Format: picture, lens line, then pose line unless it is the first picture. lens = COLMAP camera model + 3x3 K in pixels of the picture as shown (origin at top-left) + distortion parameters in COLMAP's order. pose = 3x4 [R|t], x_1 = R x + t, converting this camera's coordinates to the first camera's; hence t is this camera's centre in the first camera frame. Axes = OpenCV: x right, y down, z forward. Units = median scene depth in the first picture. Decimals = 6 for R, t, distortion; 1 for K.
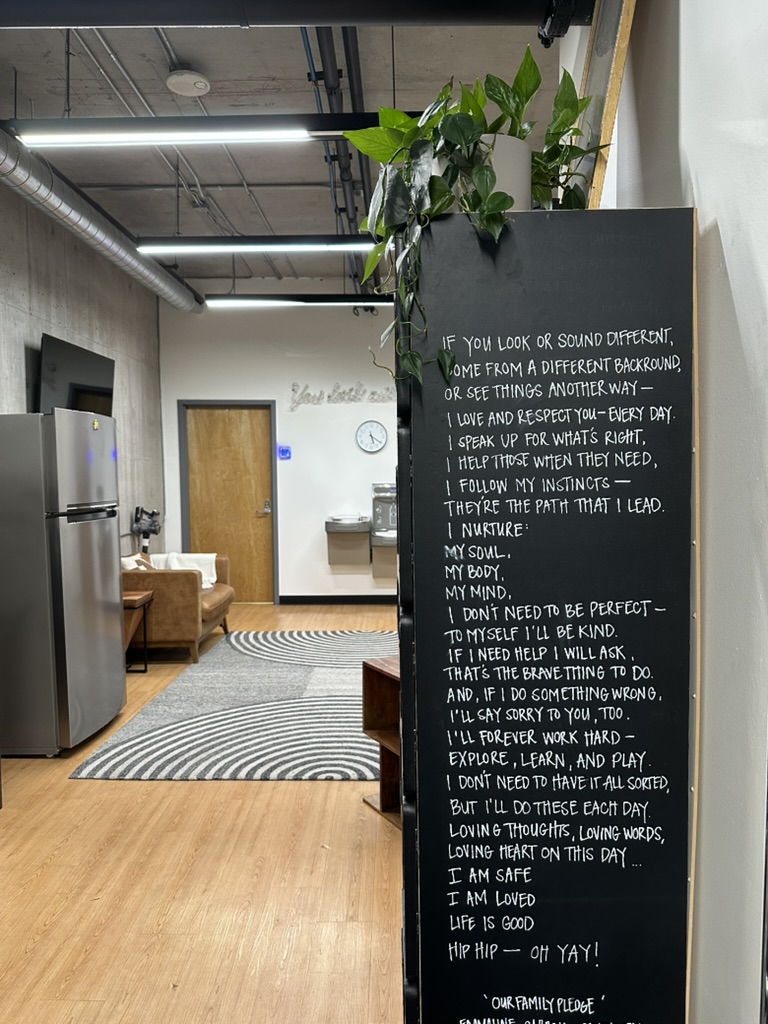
lens RADIAL K [[722.3, 0, 387.2], [0, 722.3, 518.8], [0, 0, 1]] dist [0.104030, -0.153321]
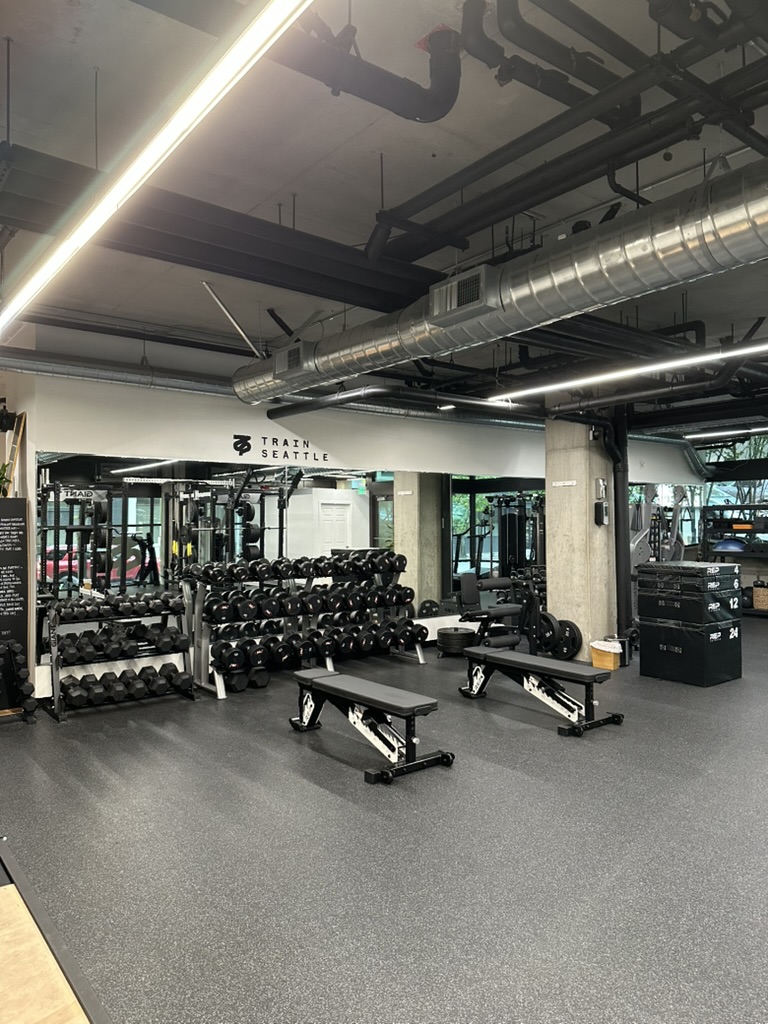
lens RADIAL K [[721.4, 0, 384.0], [0, 721.4, 512.0], [0, 0, 1]] dist [0.003166, 0.001513]
pose [[0.773471, 0.011803, 0.633722, -0.983891], [0.045486, 0.996215, -0.074071, 0.235508], [-0.632197, 0.086117, 0.770007, -5.020426]]
